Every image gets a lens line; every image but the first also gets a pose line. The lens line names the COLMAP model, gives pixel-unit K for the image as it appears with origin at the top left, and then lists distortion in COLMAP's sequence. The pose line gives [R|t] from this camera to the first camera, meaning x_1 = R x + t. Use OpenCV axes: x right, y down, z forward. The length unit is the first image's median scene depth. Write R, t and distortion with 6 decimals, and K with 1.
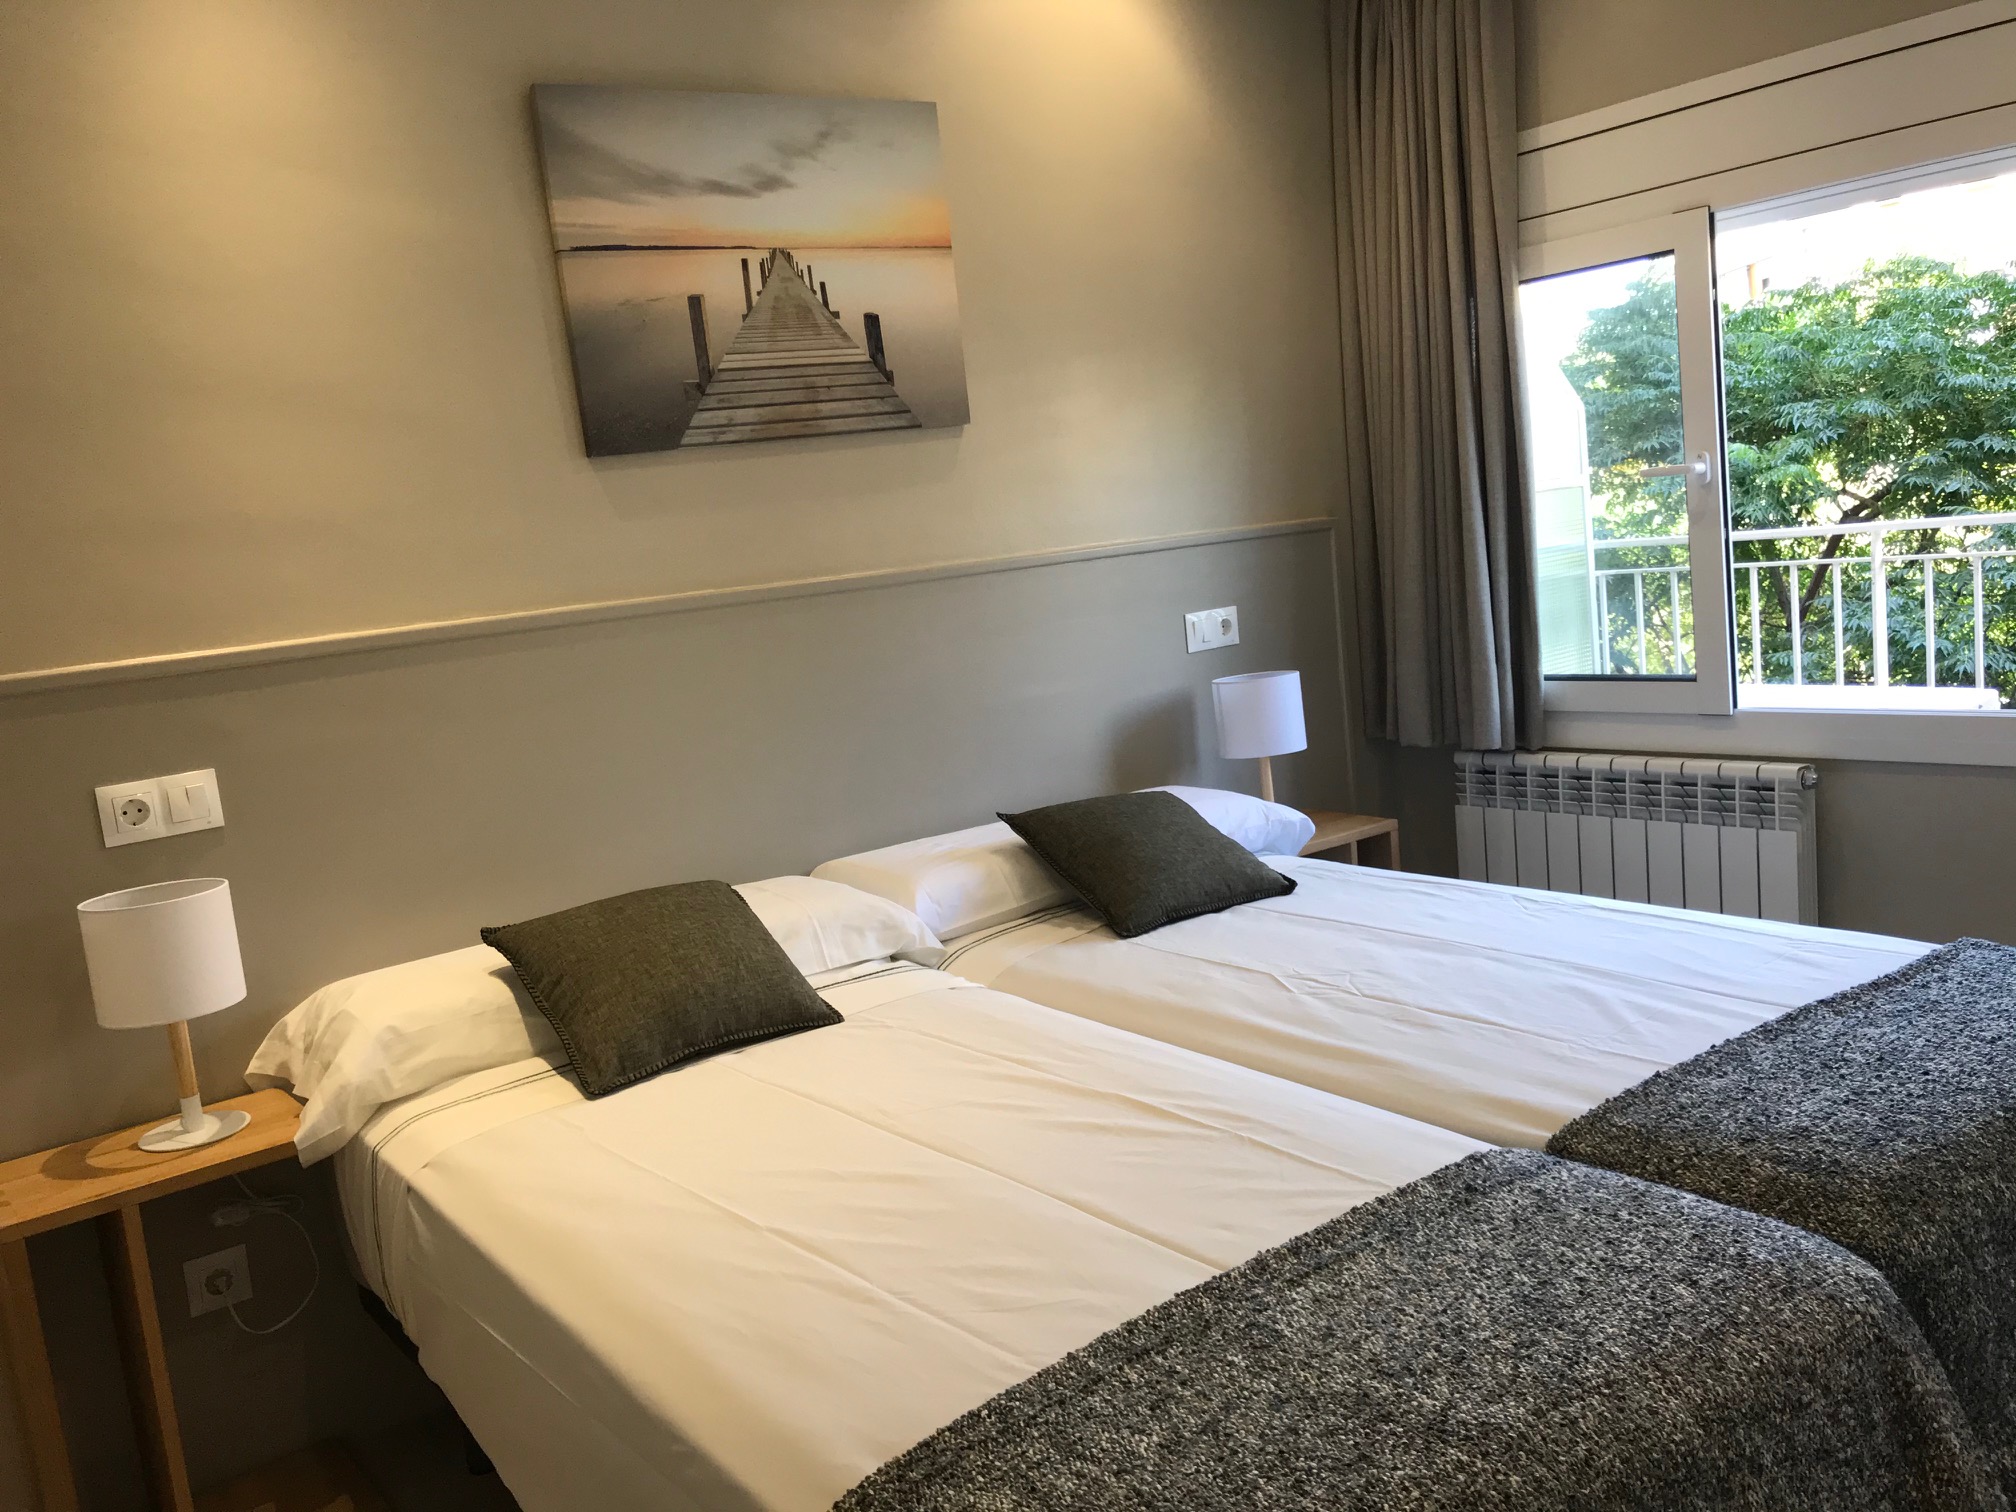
lens RADIAL K [[1676.3, 0, 1008.0], [0, 1676.3, 756.0], [0, 0, 1]] dist [-0.001870, -0.000618]
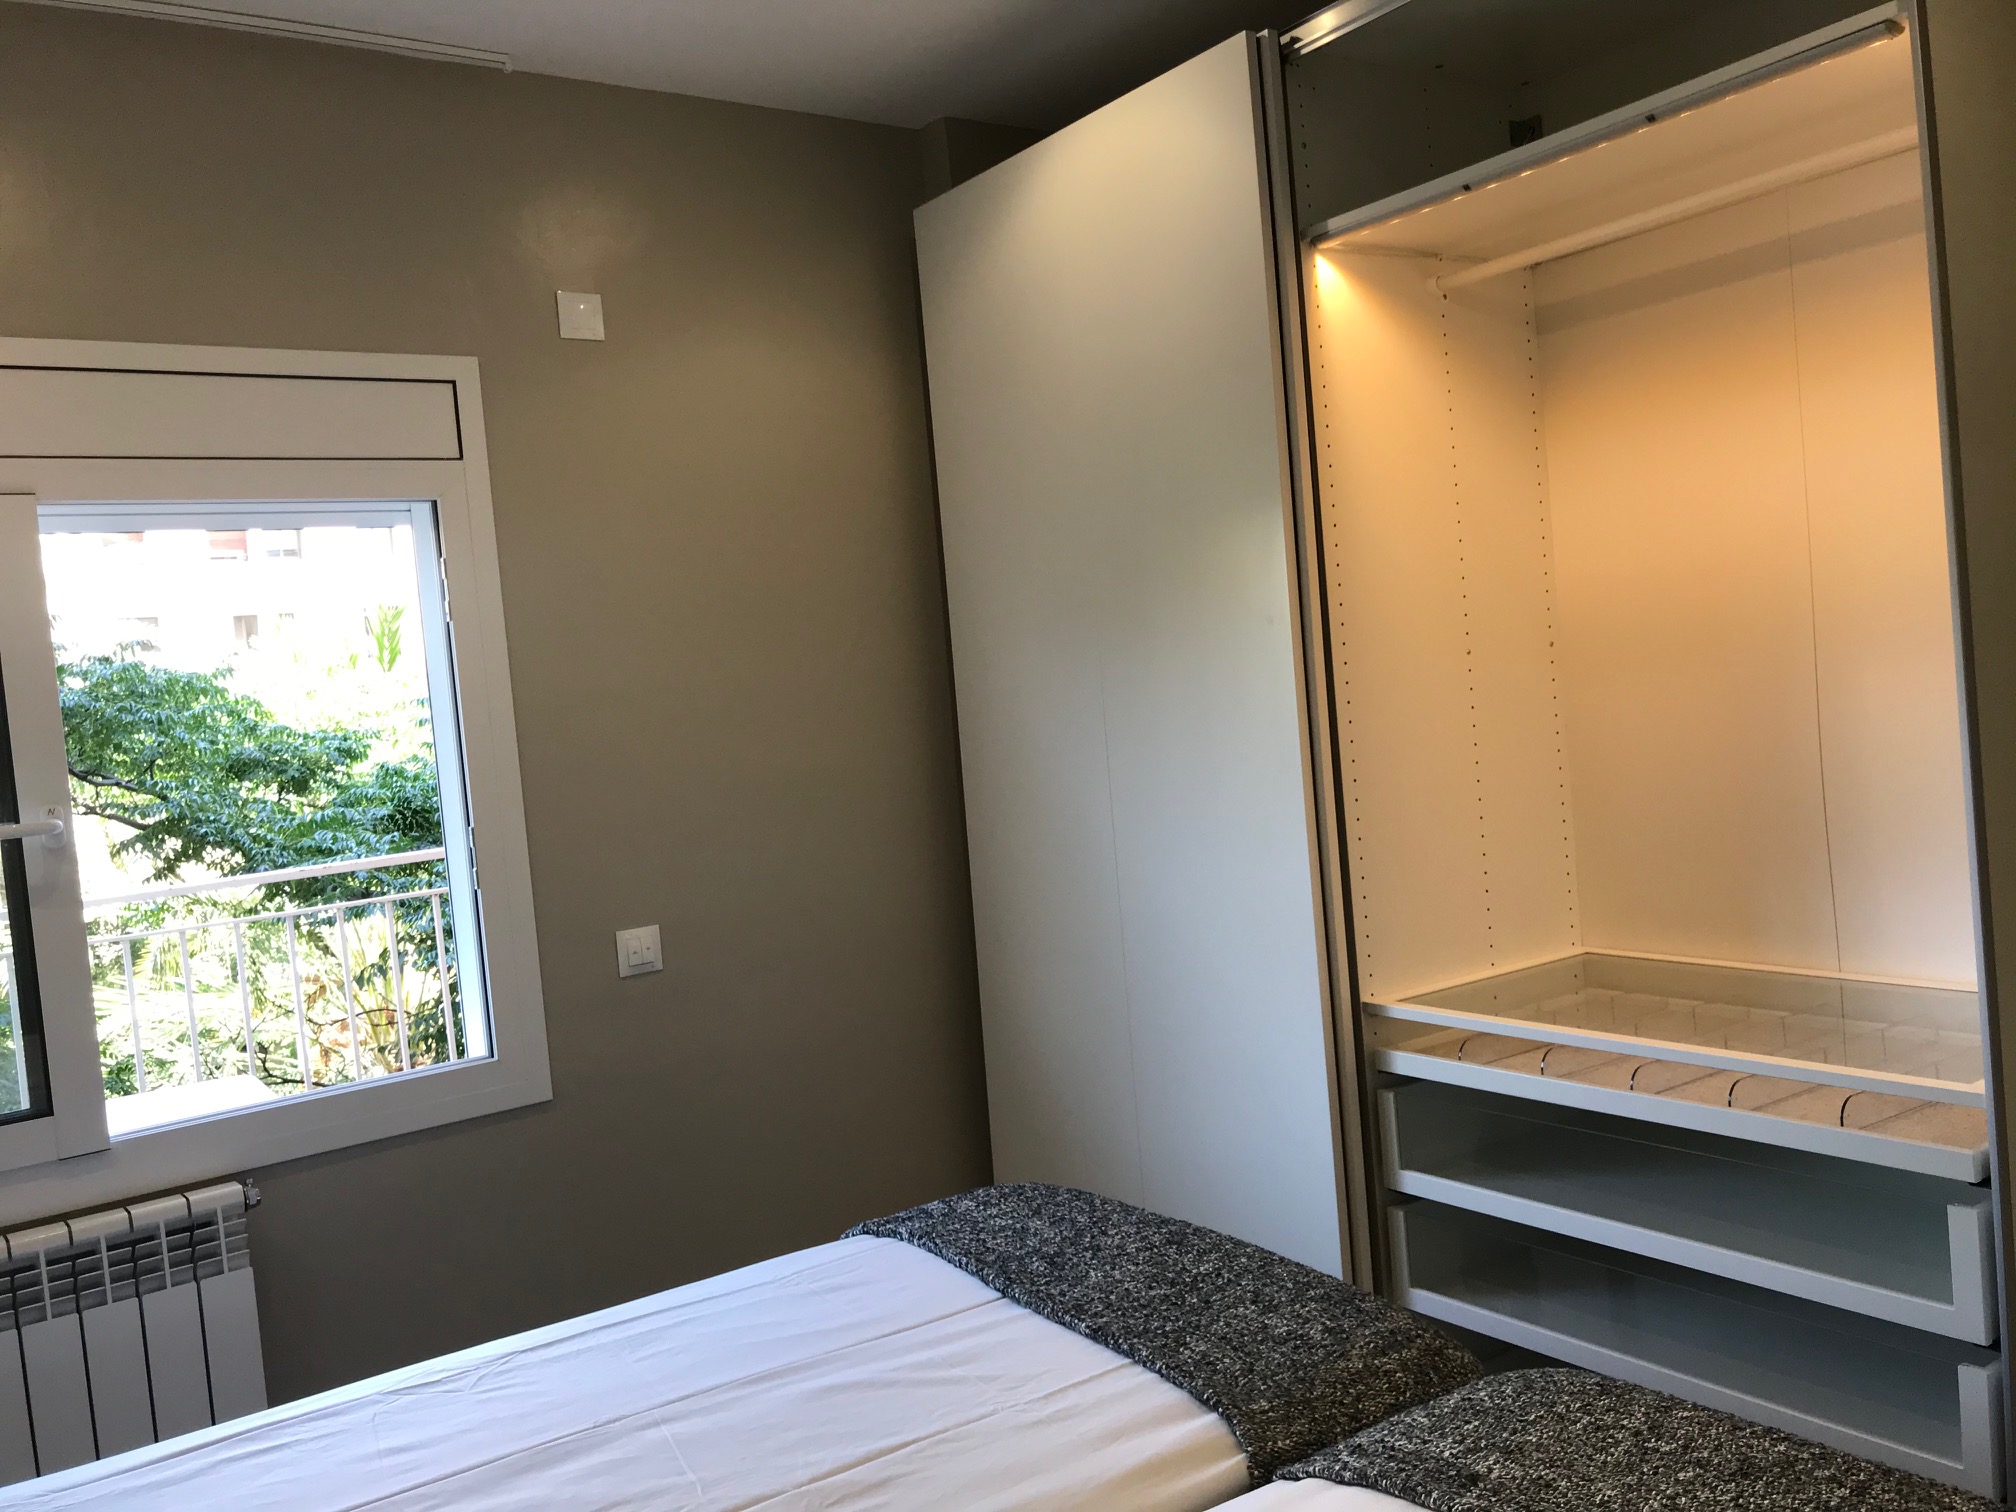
lens RADIAL K [[1676.3, 0, 1008.0], [0, 1676.3, 756.0], [0, 0, 1]] dist [-0.001870, -0.000618]
pose [[0.044503, 0.061769, 0.997098, -0.455362], [0.224818, 0.971866, -0.070240, -0.075935], [-0.973384, 0.227291, 0.029364, 0.795108]]
